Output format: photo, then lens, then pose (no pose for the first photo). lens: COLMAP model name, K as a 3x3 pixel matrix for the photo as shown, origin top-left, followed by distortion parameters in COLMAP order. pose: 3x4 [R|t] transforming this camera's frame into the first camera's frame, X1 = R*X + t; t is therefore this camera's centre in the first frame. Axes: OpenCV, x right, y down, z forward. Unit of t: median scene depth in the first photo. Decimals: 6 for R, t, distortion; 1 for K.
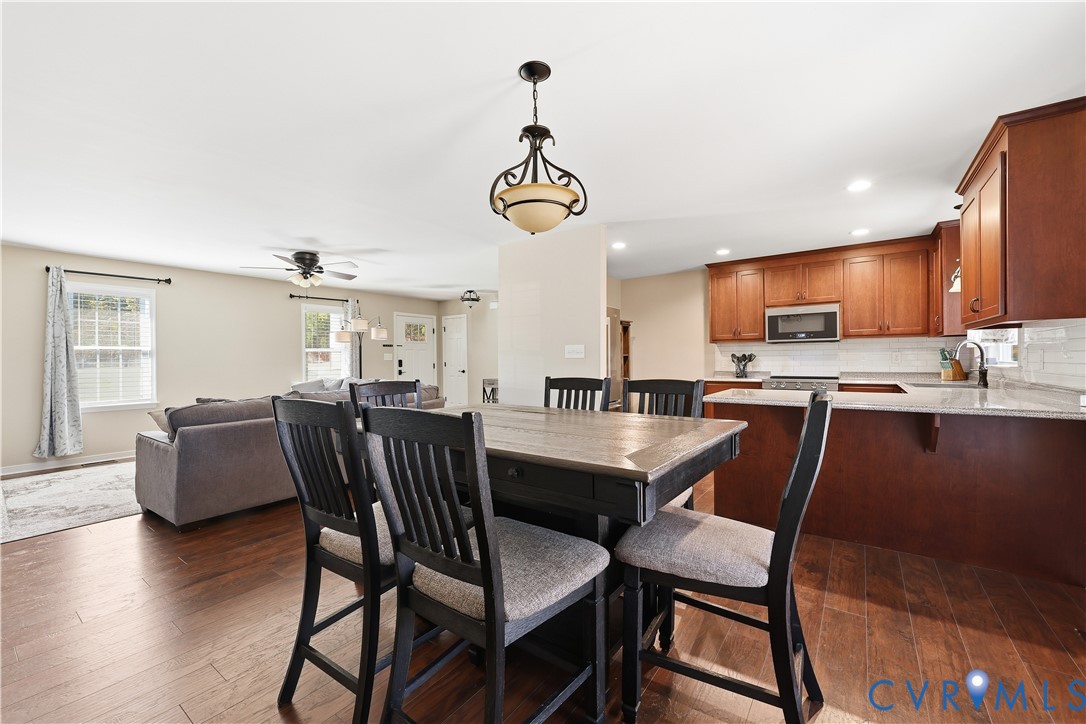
lens RADIAL K [[441.7, 0, 549.4], [0, 441.7, 356.9], [0, 0, 1]] dist [-0.002406, -0.000229]
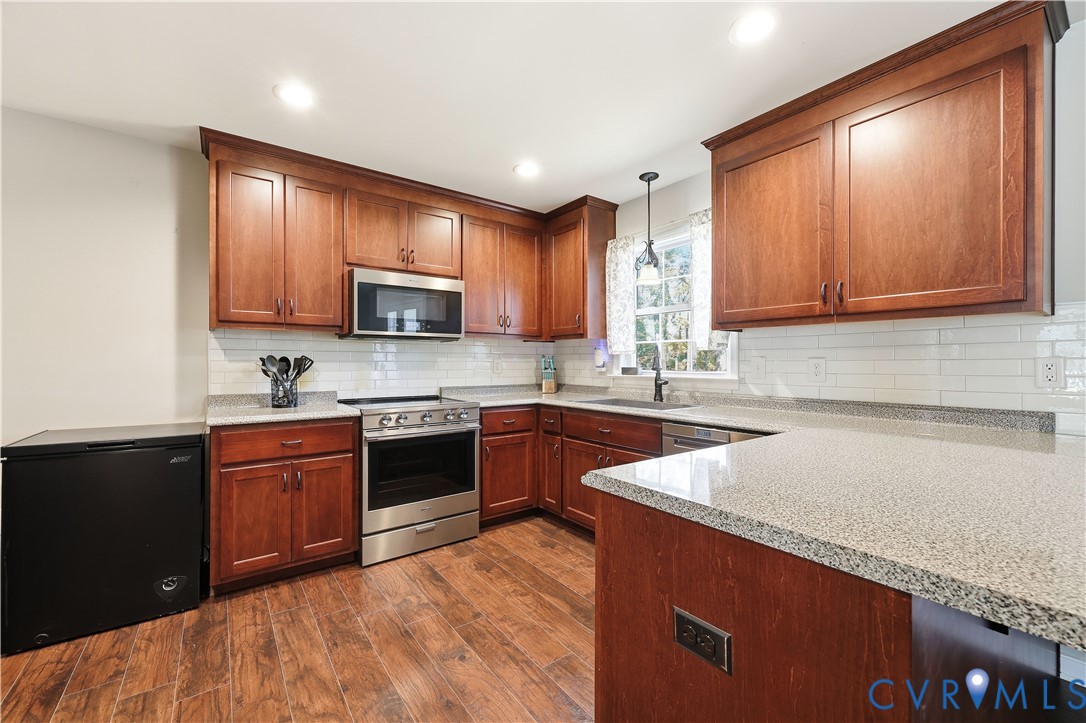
lens RADIAL K [[441.7, 0, 545.5], [0, 441.7, 360.5], [0, 0, 1]] dist [-0.002406, -0.000229]
pose [[0.321868, 0.016994, 0.946632, 0.085842], [-0.009096, 0.999848, -0.014857, 0.002661], [-0.946741, -0.003829, 0.321974, 0.627403]]
